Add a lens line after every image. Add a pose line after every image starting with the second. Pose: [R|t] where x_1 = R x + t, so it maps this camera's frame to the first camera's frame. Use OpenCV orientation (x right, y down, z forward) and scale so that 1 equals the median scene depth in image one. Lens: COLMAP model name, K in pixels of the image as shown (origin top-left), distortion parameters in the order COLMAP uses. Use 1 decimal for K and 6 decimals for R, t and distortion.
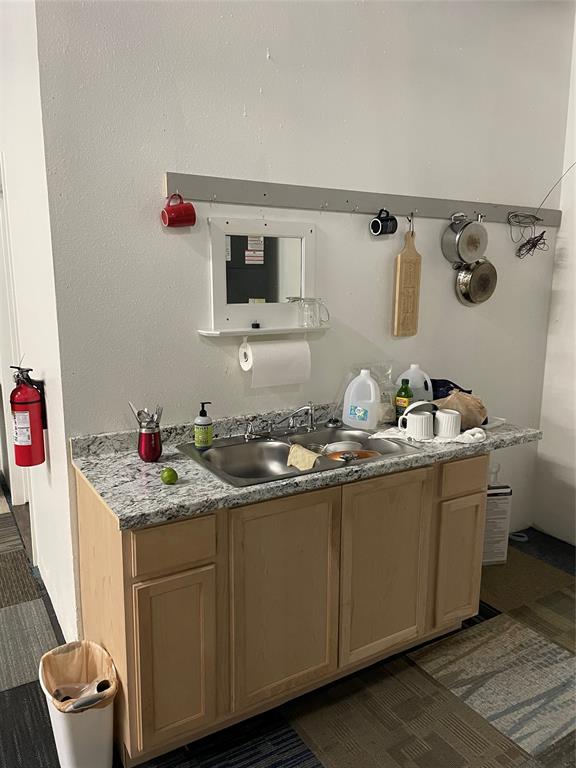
lens RADIAL K [[578.9, 0, 287.2], [0, 578.9, 372.8], [0, 0, 1]] dist [0.103068, -0.124266]
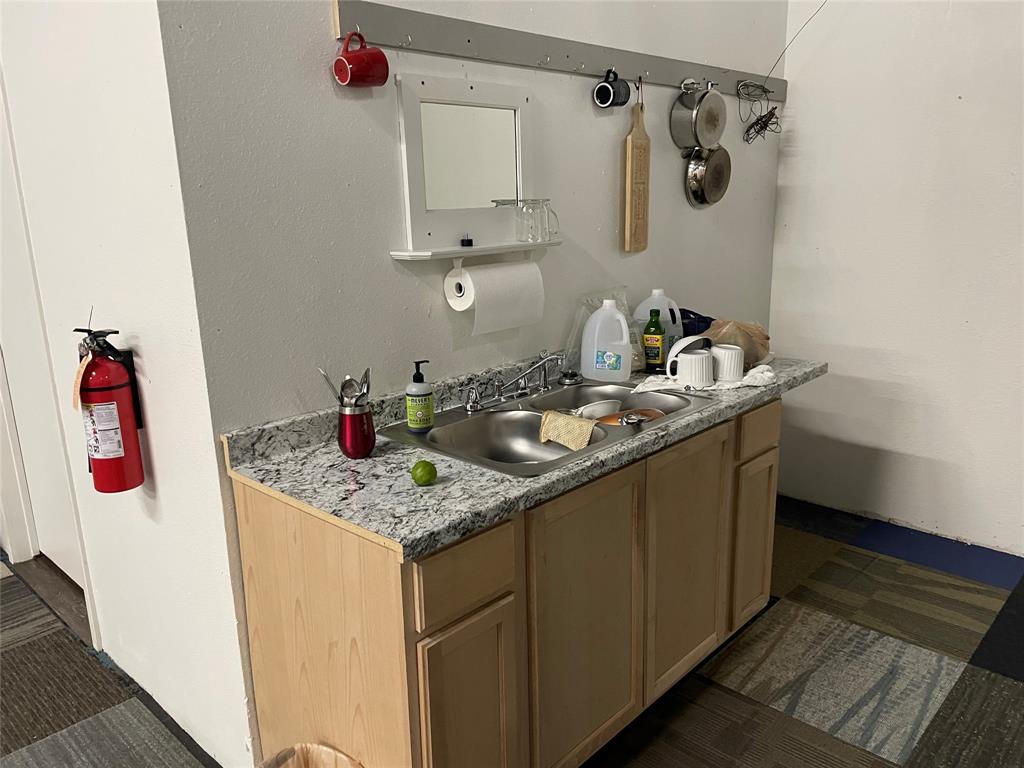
lens RADIAL K [[774.9, 0, 516.1], [0, 774.9, 372.0], [0, 0, 1]] dist [0.103961, -0.130134]
pose [[0.961397, -0.089554, 0.260186, -0.252329], [0.073888, 0.994849, 0.069400, 0.009718], [-0.265061, -0.047497, 0.963061, 0.113172]]
